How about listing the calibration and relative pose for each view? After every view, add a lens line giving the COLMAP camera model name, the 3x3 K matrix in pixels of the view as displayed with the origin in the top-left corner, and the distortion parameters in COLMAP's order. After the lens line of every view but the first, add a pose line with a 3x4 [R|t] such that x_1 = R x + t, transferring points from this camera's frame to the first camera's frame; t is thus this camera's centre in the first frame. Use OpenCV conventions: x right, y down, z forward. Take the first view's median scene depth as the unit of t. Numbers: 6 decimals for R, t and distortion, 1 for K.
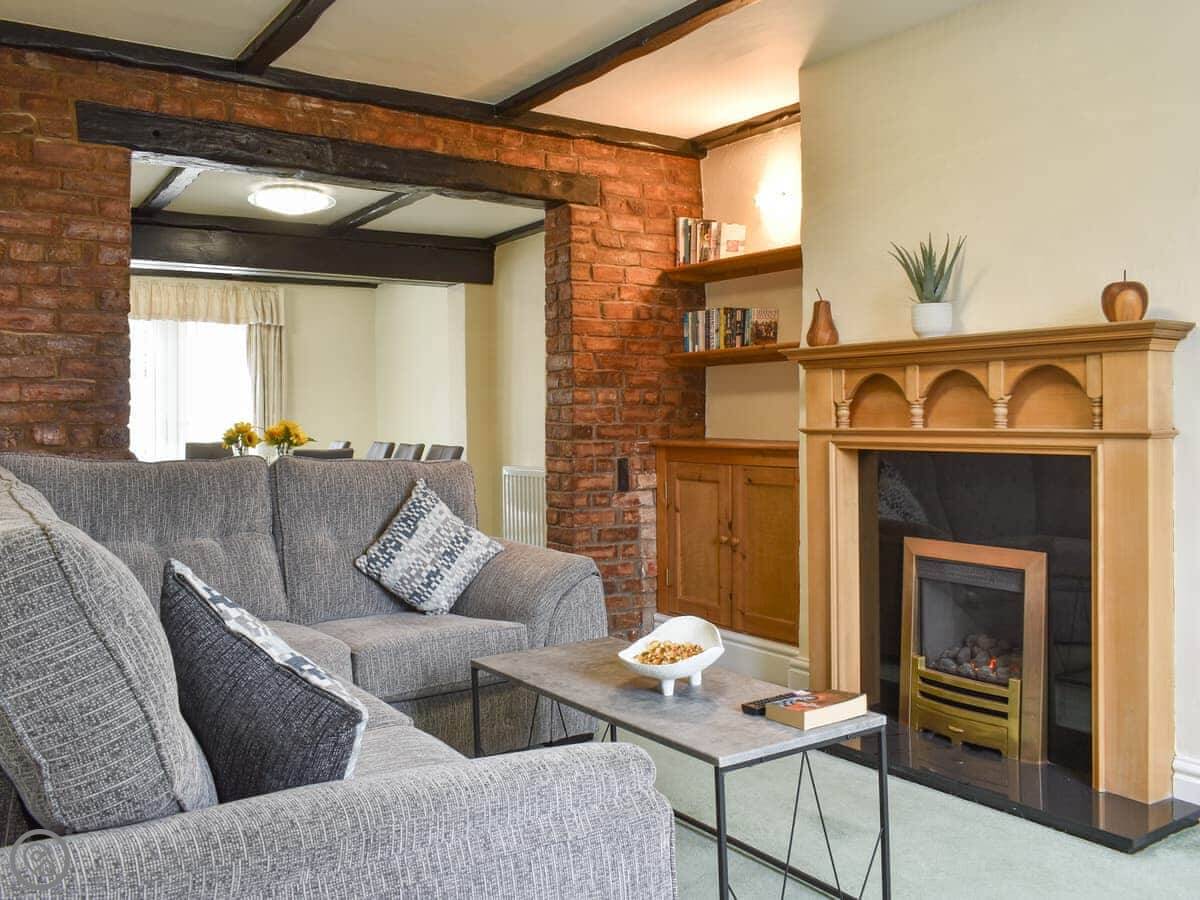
lens RADIAL K [[1045.3, 0, 610.3], [0, 1045.3, 410.7], [0, 0, 1]] dist [-0.030641, 0.007212]
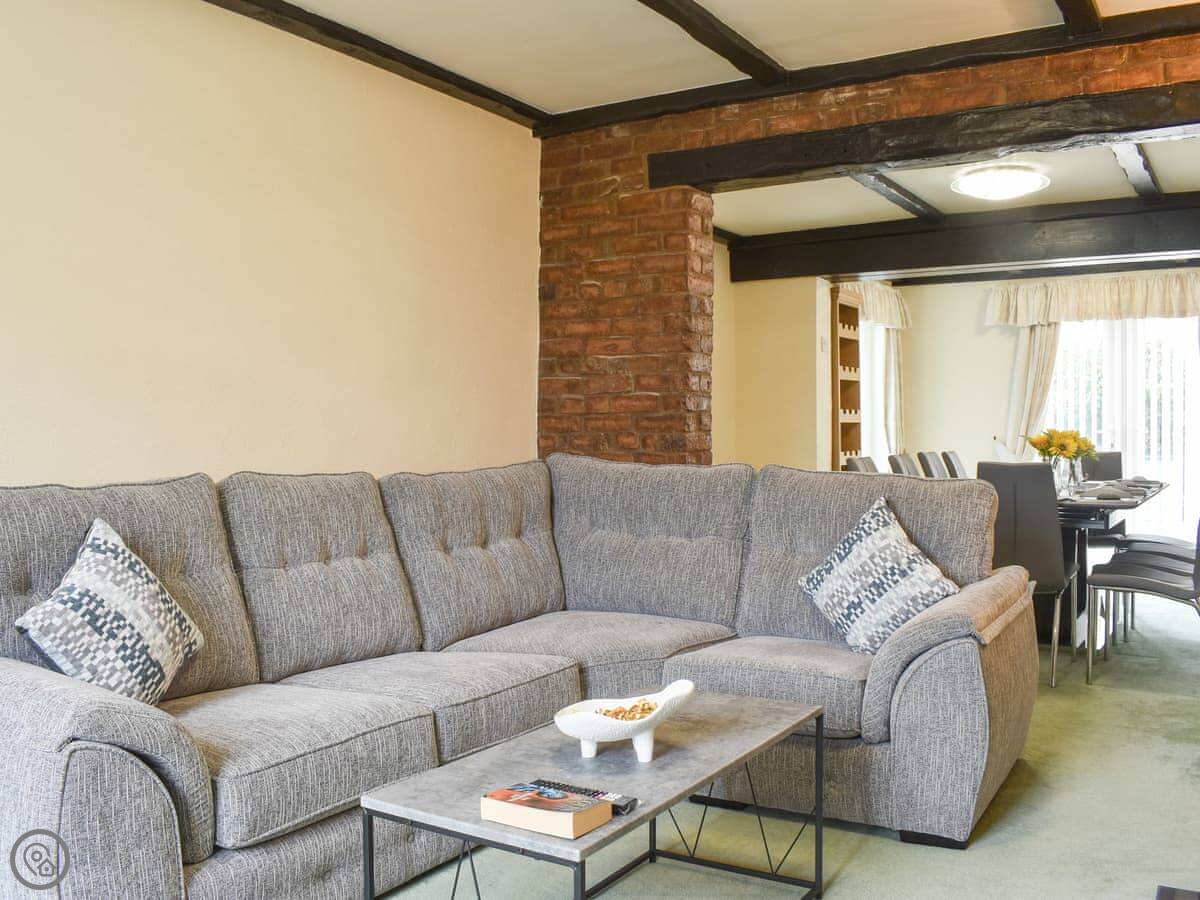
lens RADIAL K [[1091.1, 0, 601.8], [0, 1091.1, 449.0], [0, 0, 1]] dist [-0.078930, 0.000000]
pose [[0.402808, 0.025041, -0.914942, 0.575137], [0.004232, 0.999564, 0.029220, -0.002935], [0.915275, -0.015642, 0.402527, 0.437606]]
